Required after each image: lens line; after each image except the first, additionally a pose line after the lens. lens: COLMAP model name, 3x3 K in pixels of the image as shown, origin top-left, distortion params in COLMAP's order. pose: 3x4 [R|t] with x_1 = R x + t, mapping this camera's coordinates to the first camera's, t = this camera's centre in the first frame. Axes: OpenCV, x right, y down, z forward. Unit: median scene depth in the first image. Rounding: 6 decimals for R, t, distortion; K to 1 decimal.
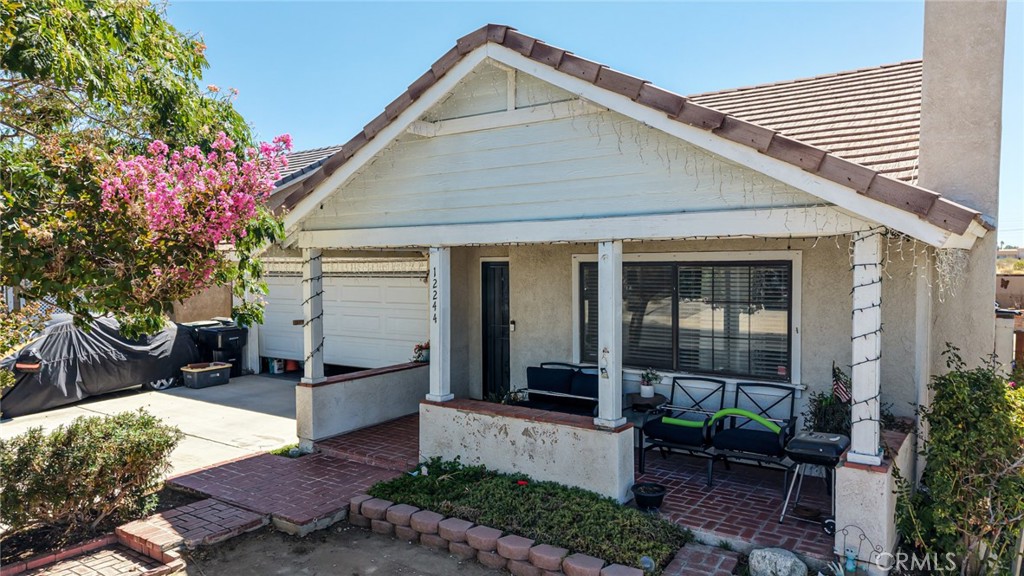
lens RADIAL K [[694.1, 0, 511.6], [0, 694.1, 290.1], [0, 0, 1]] dist [0.000953, -0.002973]
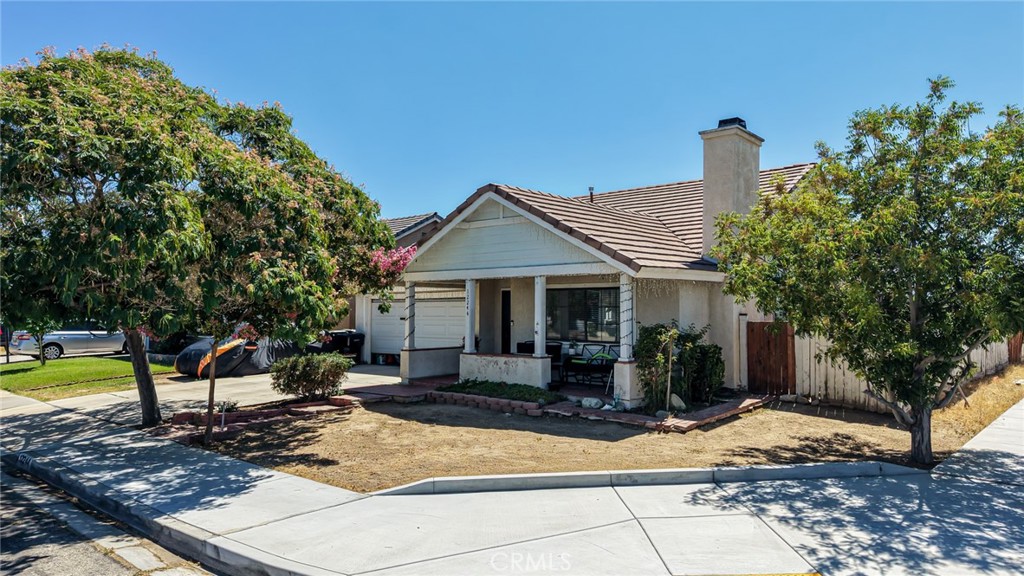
lens RADIAL K [[694.1, 0, 512.5], [0, 694.1, 286.9], [0, 0, 1]] dist [0.000953, -0.002973]
pose [[0.994403, 0.004384, -0.105566, 0.267929], [-0.012123, 0.997275, -0.072775, 0.120708], [0.104959, 0.073647, 0.991746, -1.178274]]
